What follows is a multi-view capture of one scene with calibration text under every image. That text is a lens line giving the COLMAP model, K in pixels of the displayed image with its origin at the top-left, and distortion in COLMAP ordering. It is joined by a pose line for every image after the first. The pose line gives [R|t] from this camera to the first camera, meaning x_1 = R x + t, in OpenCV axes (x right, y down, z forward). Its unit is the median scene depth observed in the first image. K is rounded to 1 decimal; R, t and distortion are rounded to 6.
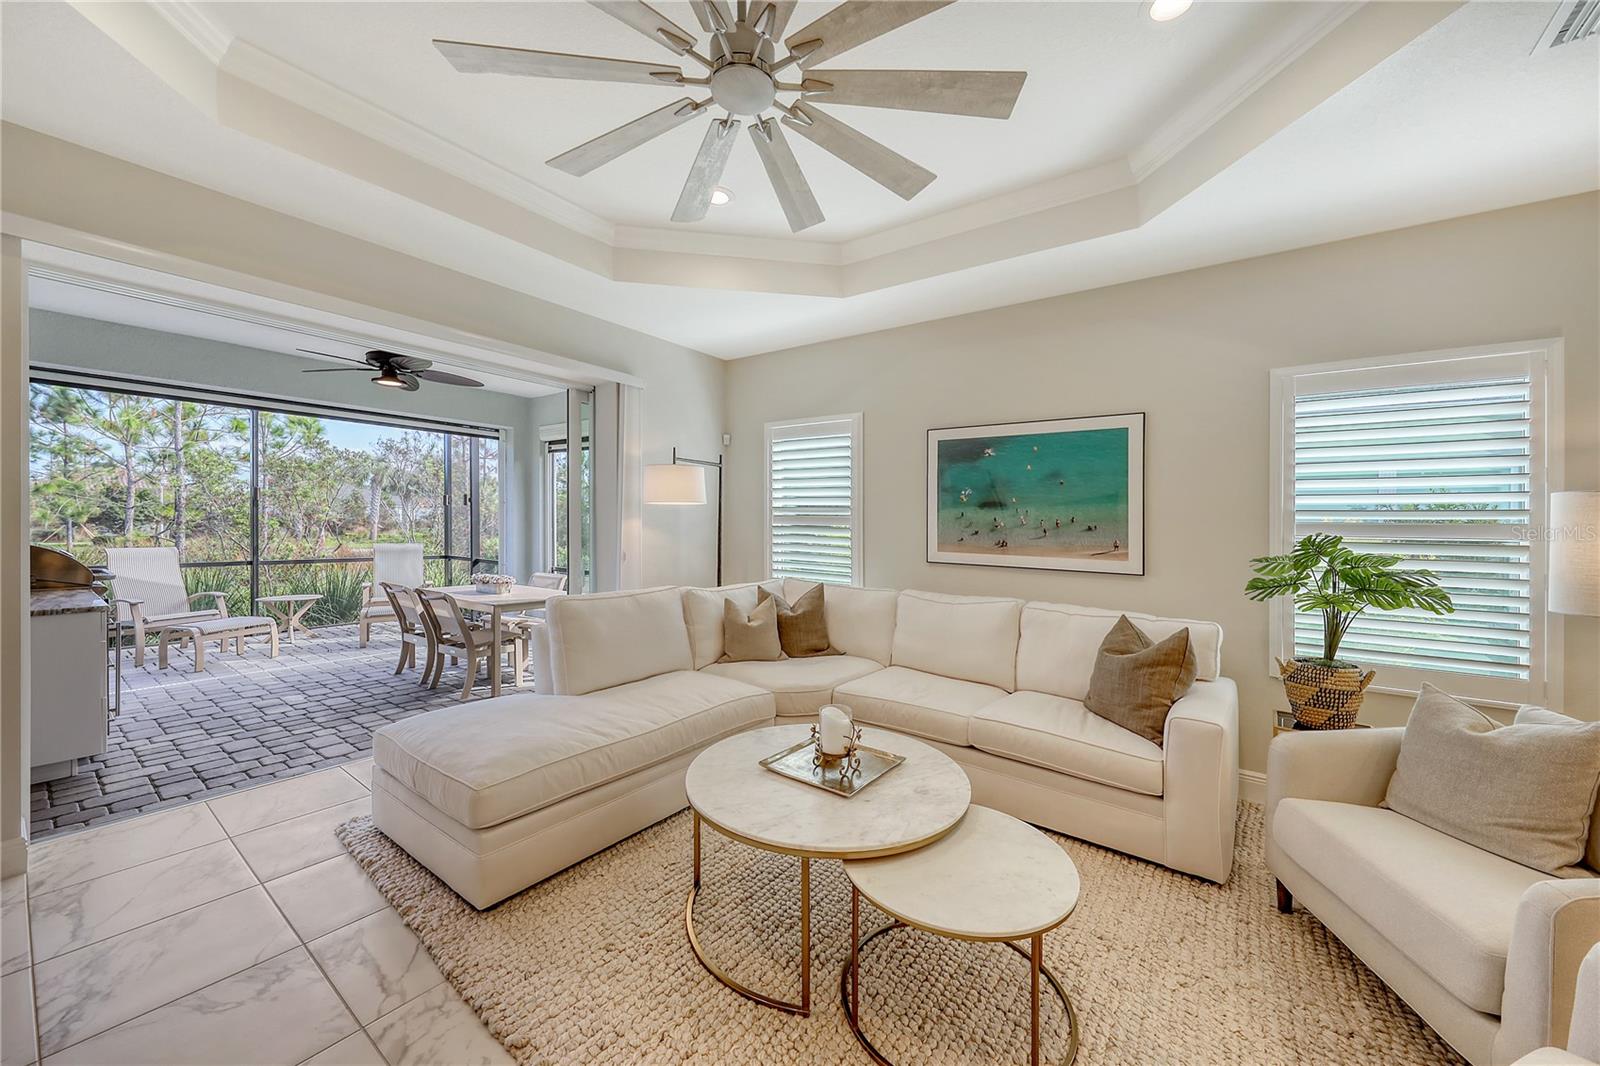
lens RADIAL K [[586.6, 0, 821.1], [0, 586.6, 535.3], [0, 0, 1]] dist [-0.001421, -0.000313]
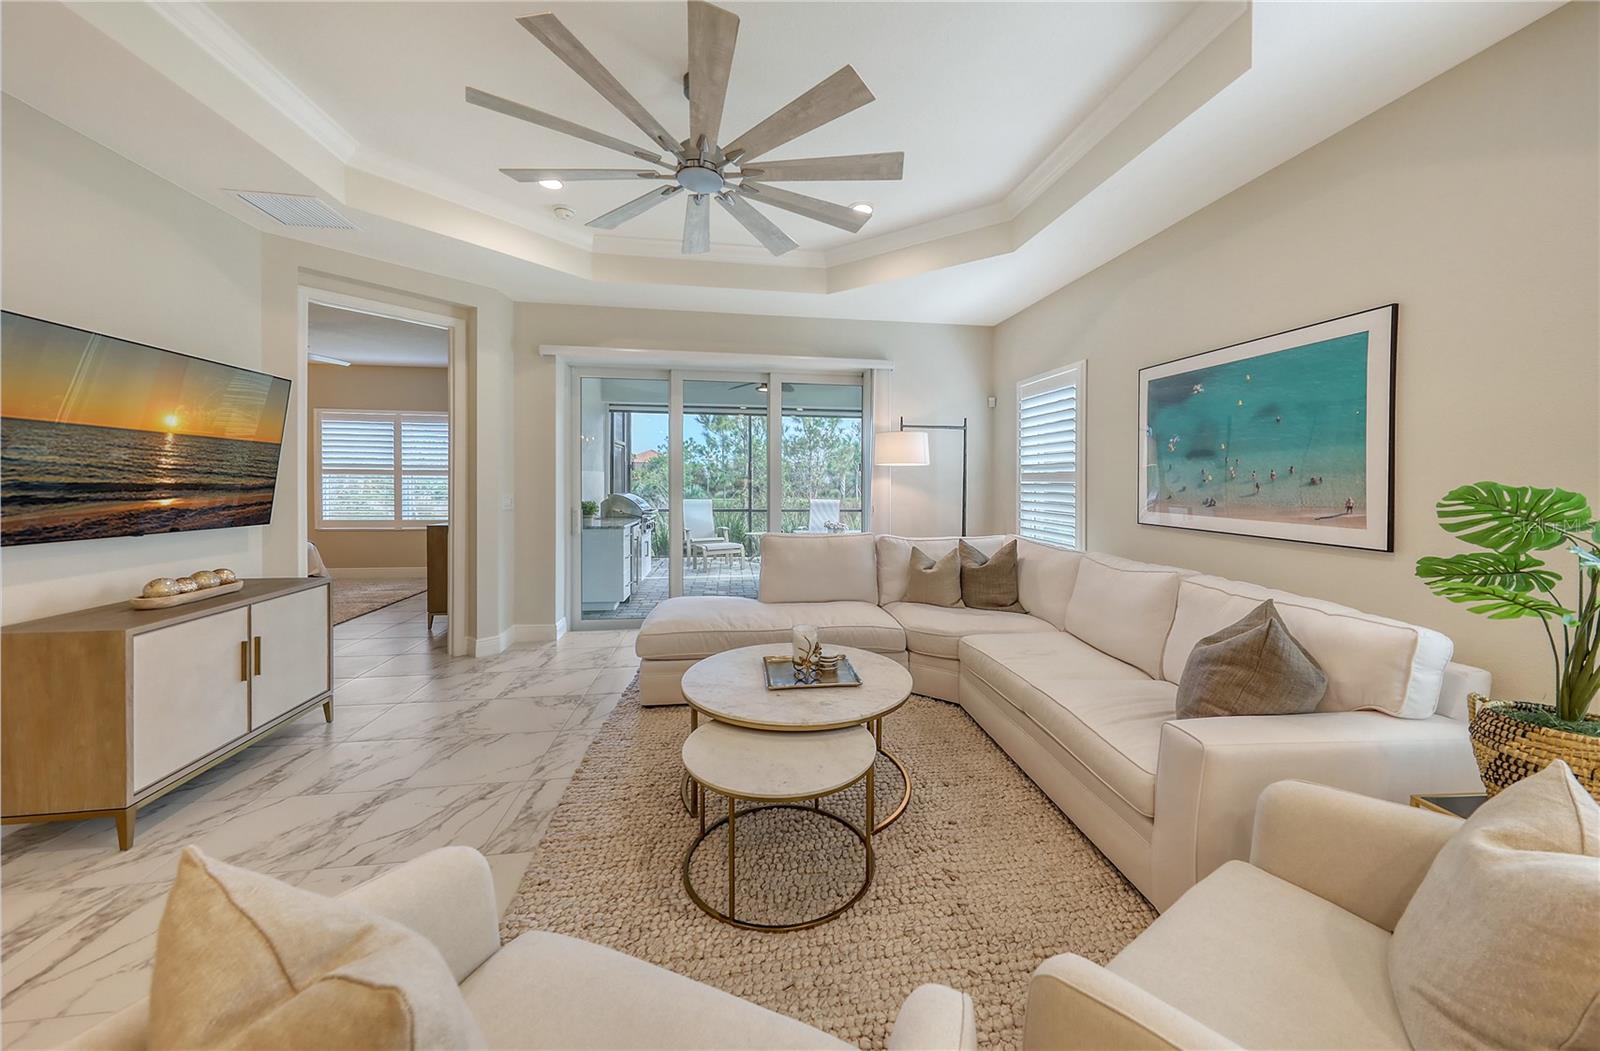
lens RADIAL K [[569.2, 0, 830.9], [0, 569.2, 499.4], [0, 0, 1]] dist [0.000243, -0.000211]
pose [[0.720607, 0.011429, -0.693249, 0.441180], [-0.008975, 0.999934, 0.007156, 0.008636], [0.693285, 0.001065, 0.720662, 0.083814]]
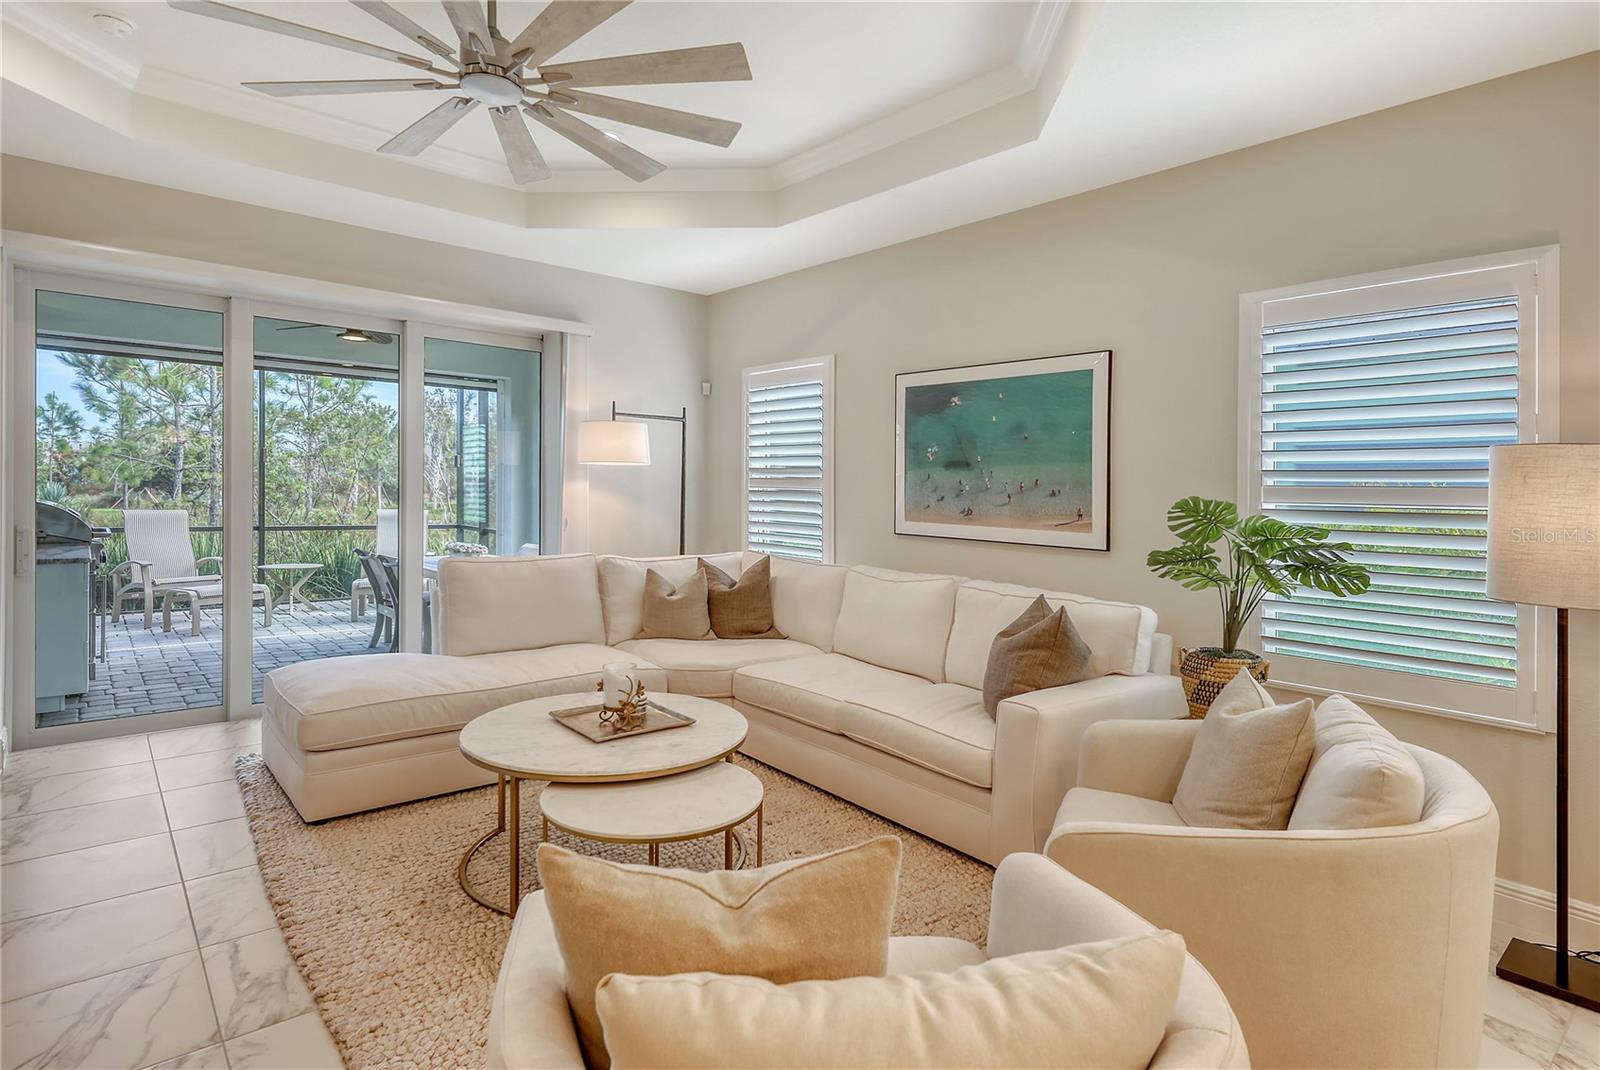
lens RADIAL K [[810.9, 0, 821.4], [0, 810.9, 510.2], [0, 0, 1]] dist [0.002579, 0.001514]
pose [[0.977621, 0.009813, -0.210145, 0.324759], [-0.009451, 0.999952, 0.002729, 0.010417], [0.210162, -0.000682, 0.977666, -0.148260]]
